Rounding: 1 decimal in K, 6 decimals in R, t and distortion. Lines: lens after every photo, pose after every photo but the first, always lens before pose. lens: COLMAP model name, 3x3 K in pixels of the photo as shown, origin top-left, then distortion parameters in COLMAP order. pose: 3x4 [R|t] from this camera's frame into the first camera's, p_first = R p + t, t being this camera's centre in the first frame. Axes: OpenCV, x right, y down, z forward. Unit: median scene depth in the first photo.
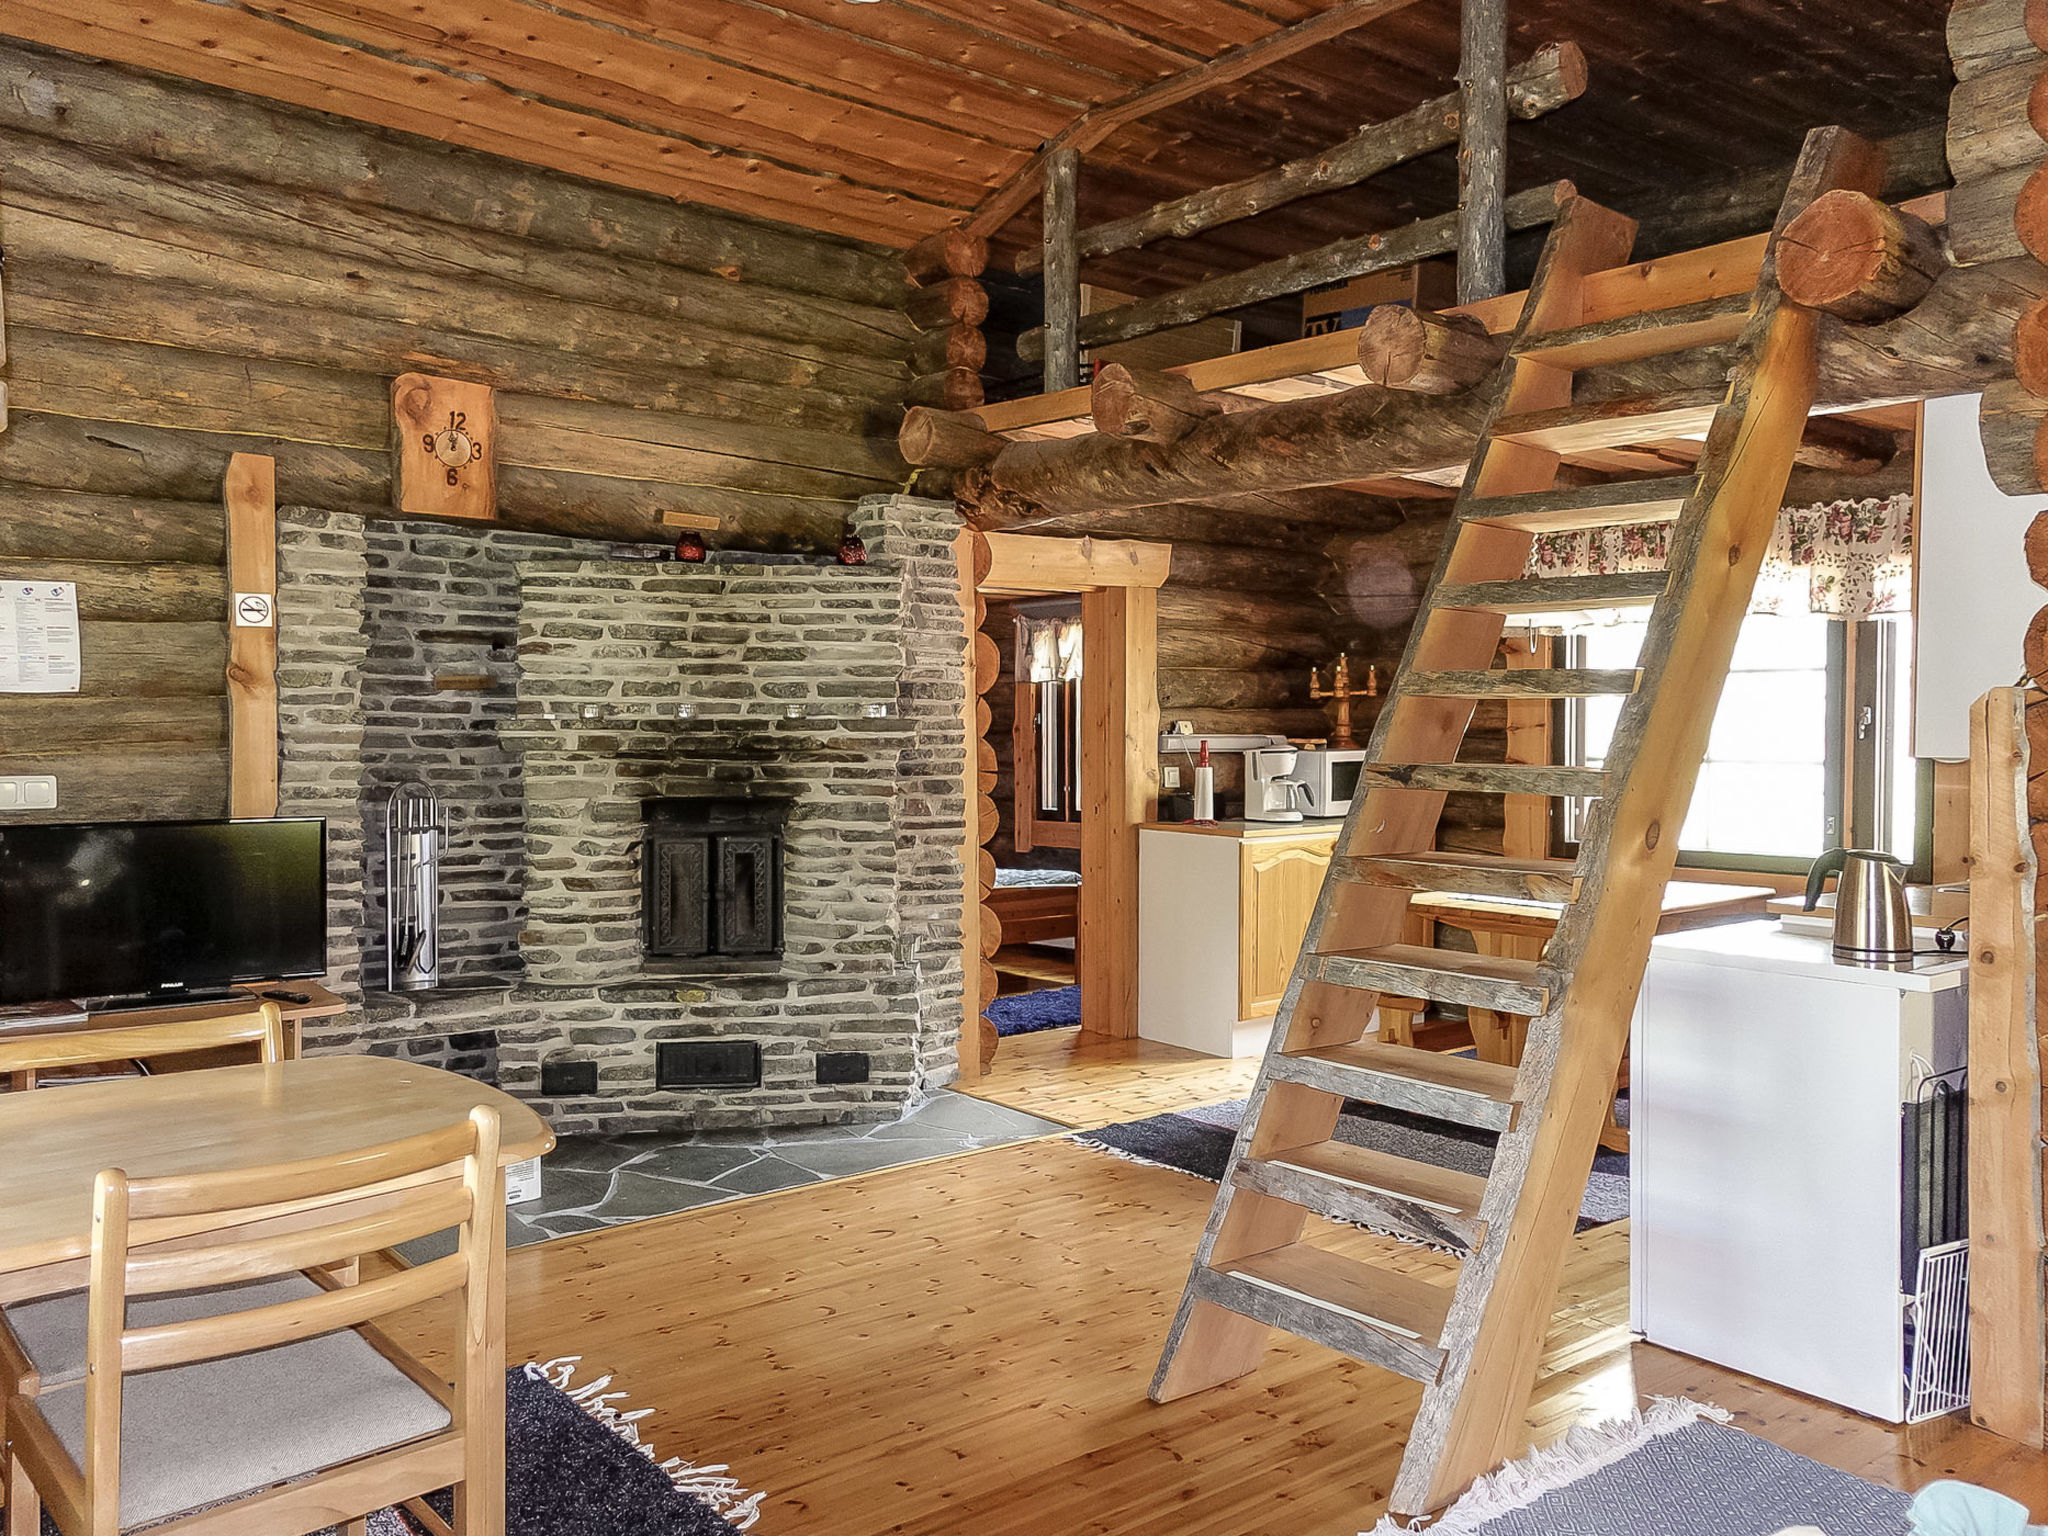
lens RADIAL K [[1631.8, 0, 1024.0], [0, 1631.8, 768.0], [0, 0, 1]] dist [0.046739, 0.011260]
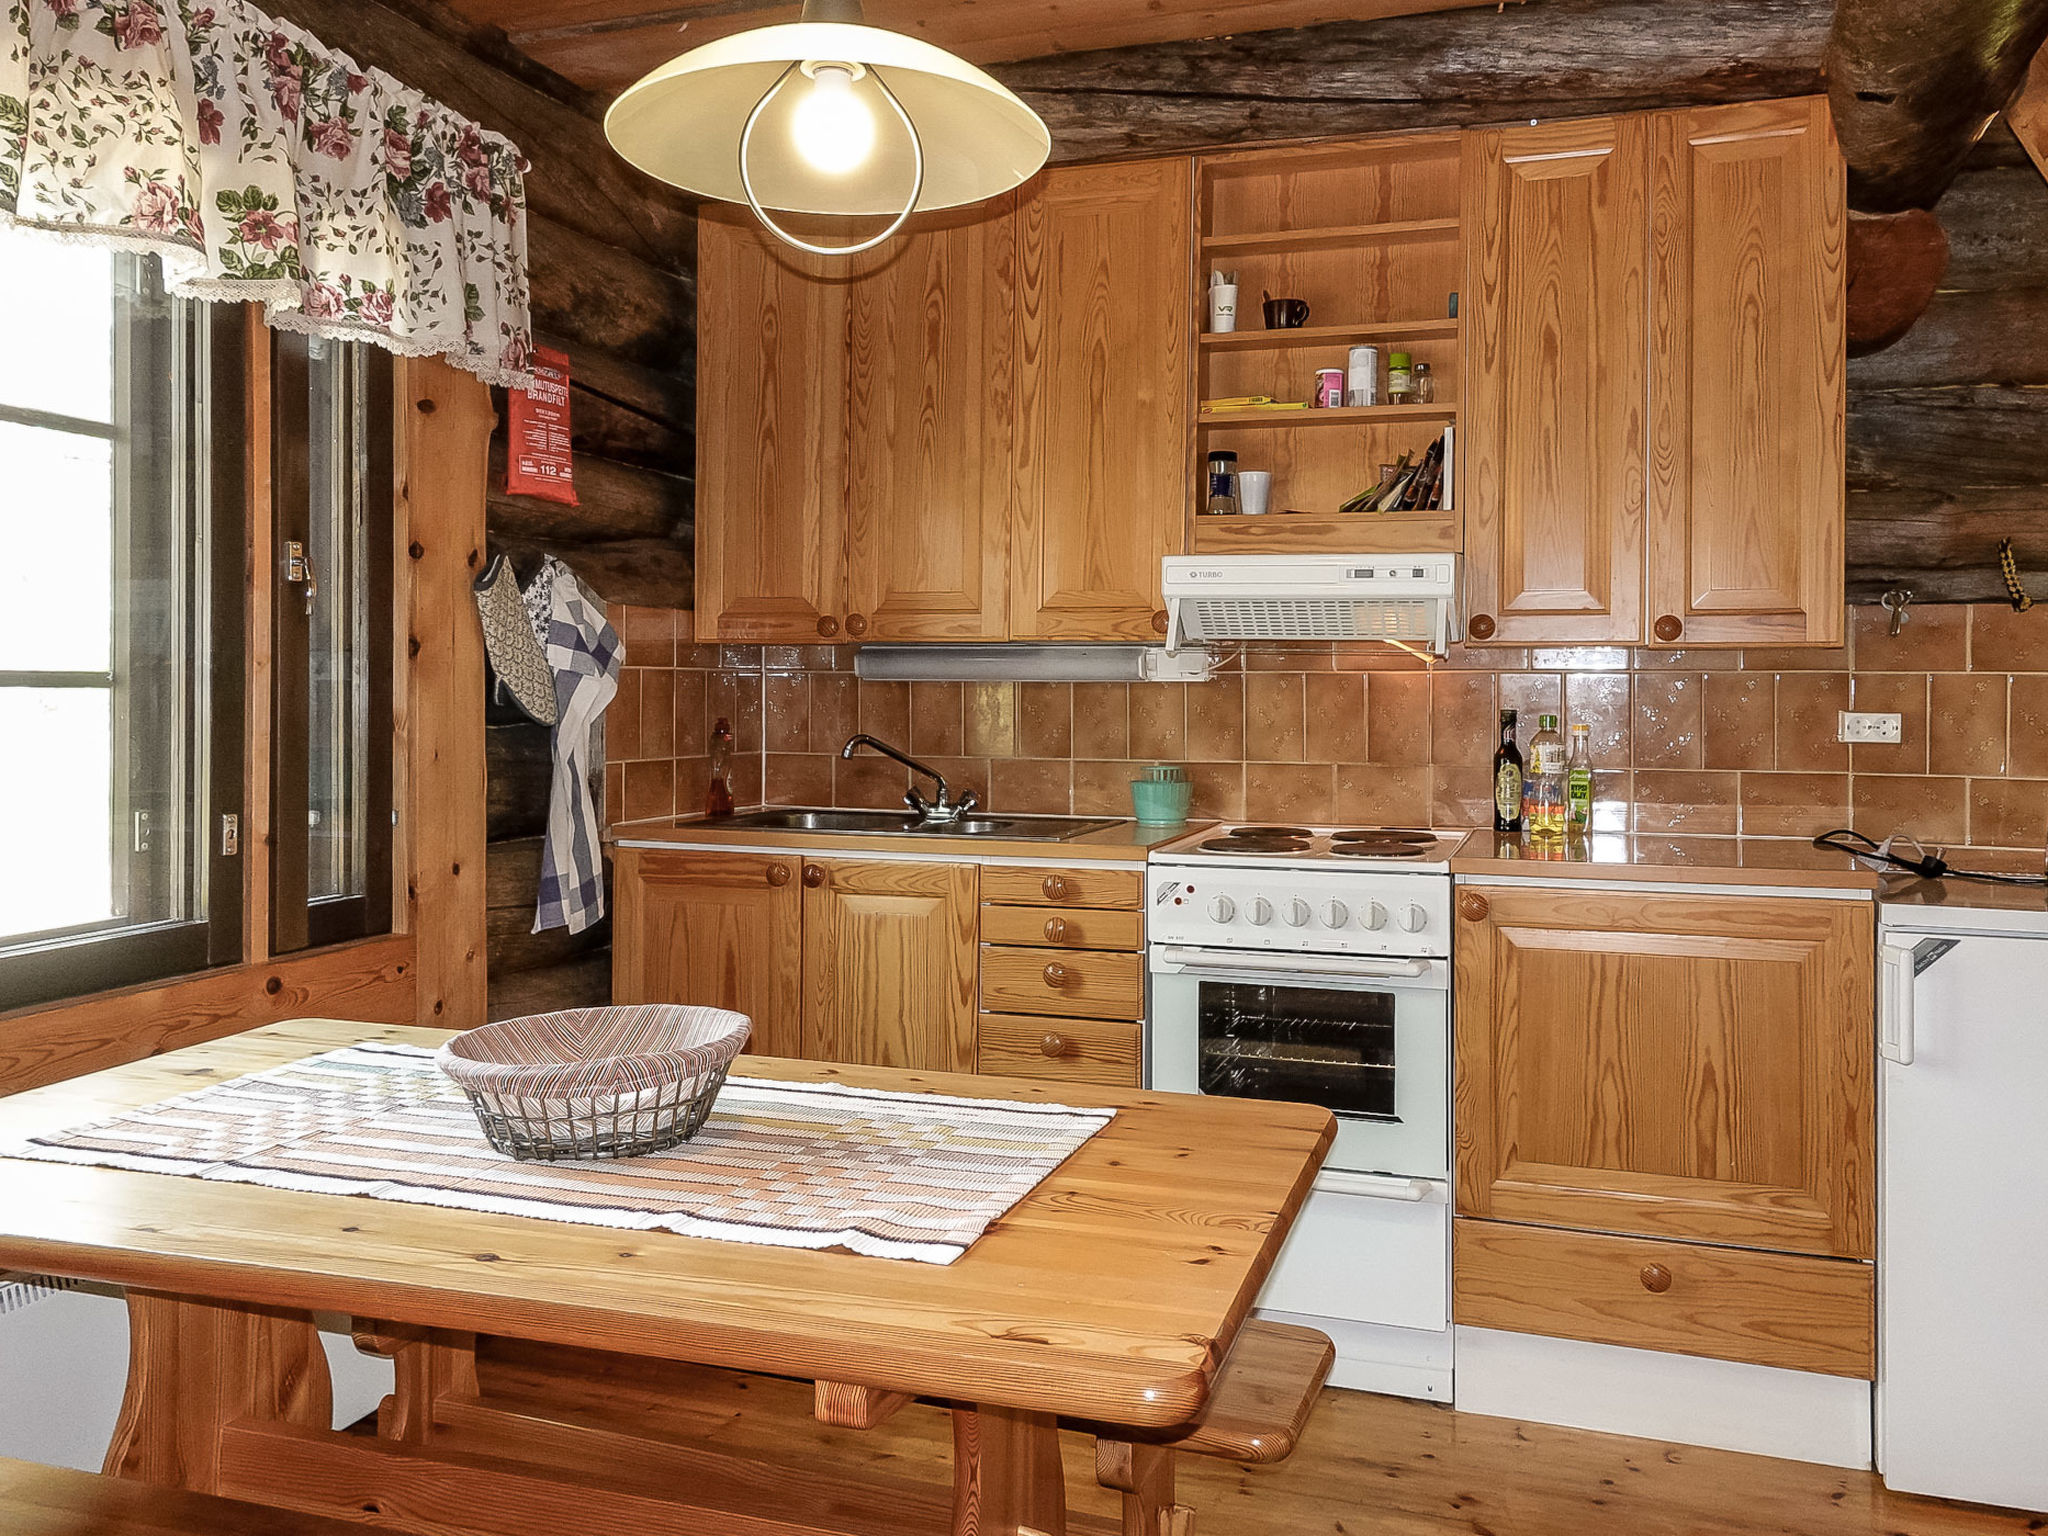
lens RADIAL K [[1601.0, 0, 1024.7], [0, 1601.0, 697.9], [0, 0, 1]] dist [0.002186, 0.000186]
pose [[-0.530163, -0.007892, 0.847859, 0.076013], [0.015536, 0.999698, 0.019020, -0.002810], [-0.847753, 0.023256, -0.529881, 1.163167]]
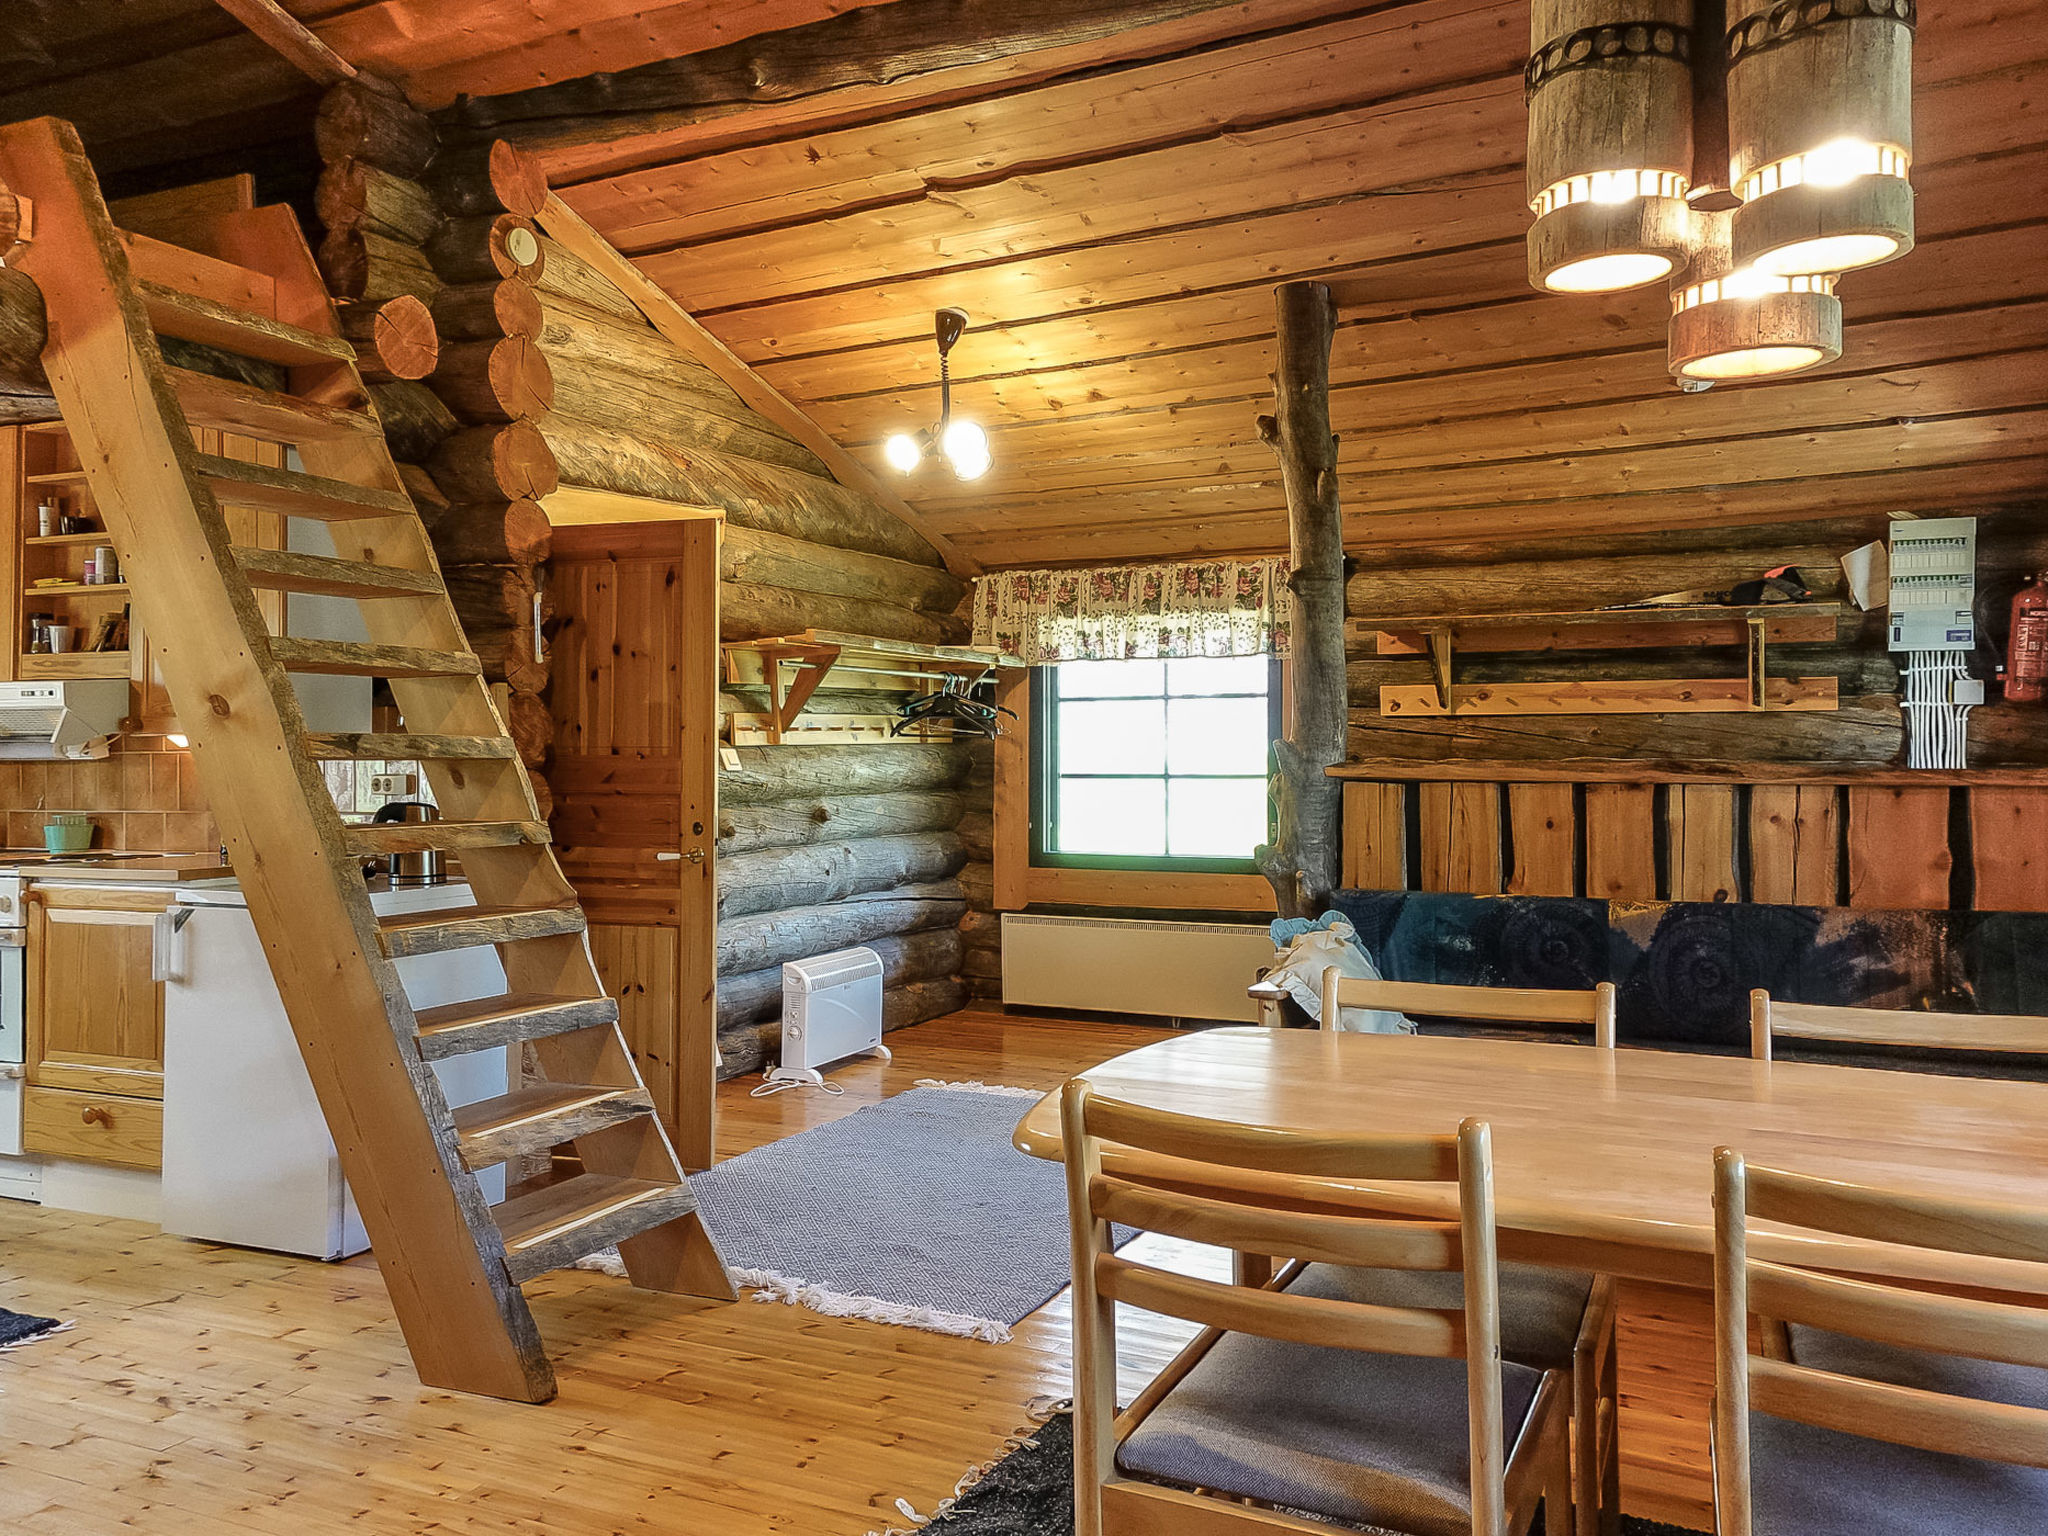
lens RADIAL K [[1579.2, 0, 1026.9], [0, 1579.2, 737.0], [0, 0, 1]] dist [0.050506, 0.003239]
pose [[-0.420593, 0.016632, 0.907097, -0.523525], [0.029268, 0.999560, -0.004757, 0.010779], [-0.906777, 0.024548, -0.420895, 0.680491]]
